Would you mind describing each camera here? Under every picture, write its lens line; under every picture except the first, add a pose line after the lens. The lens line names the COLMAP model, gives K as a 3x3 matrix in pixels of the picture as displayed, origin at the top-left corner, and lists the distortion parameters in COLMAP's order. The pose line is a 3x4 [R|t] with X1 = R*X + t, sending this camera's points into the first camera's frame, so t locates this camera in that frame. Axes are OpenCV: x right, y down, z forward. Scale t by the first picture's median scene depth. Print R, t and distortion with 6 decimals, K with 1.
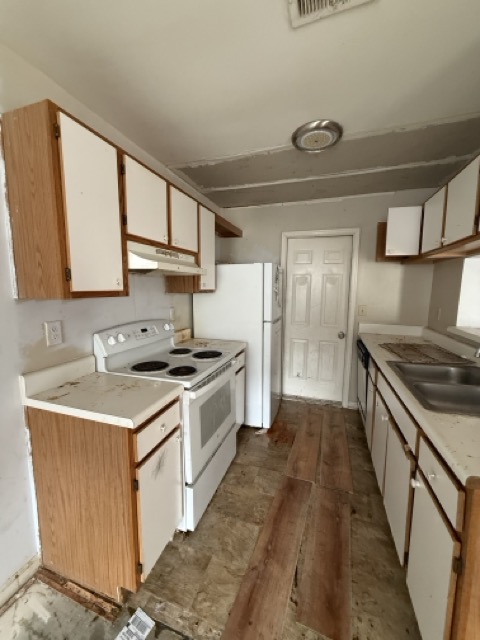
lens RADIAL K [[255.3, 0, 239.3], [0, 255.3, 318.7], [0, 0, 1]] dist [-0.000290, 0.000189]
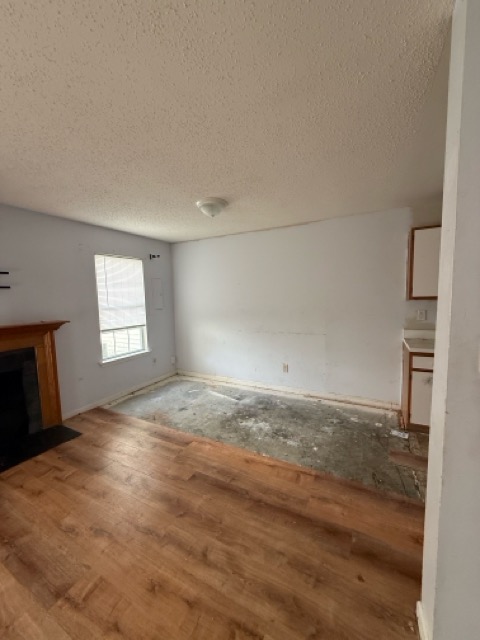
lens RADIAL K [[255.3, 0, 239.3], [0, 255.3, 318.7], [0, 0, 1]] dist [-0.000290, 0.000189]
pose [[-0.162996, 0.090430, -0.982474, 1.445498], [-0.099565, 0.989200, 0.107568, 0.004790], [0.981590, 0.115353, -0.152232, -0.189619]]
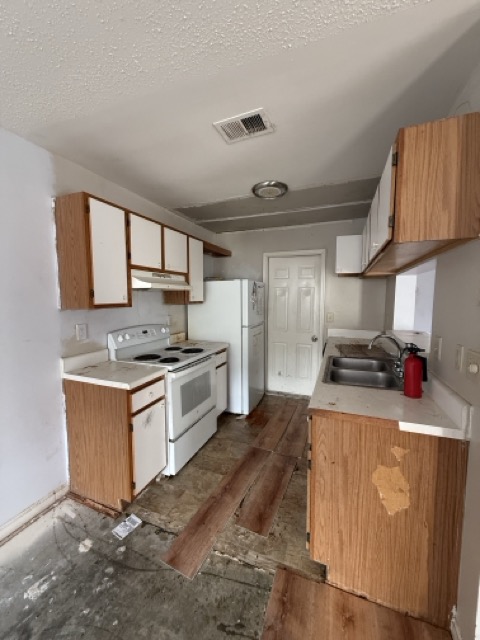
lens RADIAL K [[252.9, 0, 238.4], [0, 252.9, 317.9], [0, 0, 1]] dist [0.000372, 0.000144]
pose [[0.998535, -0.001291, -0.054099, 0.222241], [-0.000770, 0.999275, -0.038064, 0.025640], [0.054109, 0.038050, 0.997810, -0.354447]]
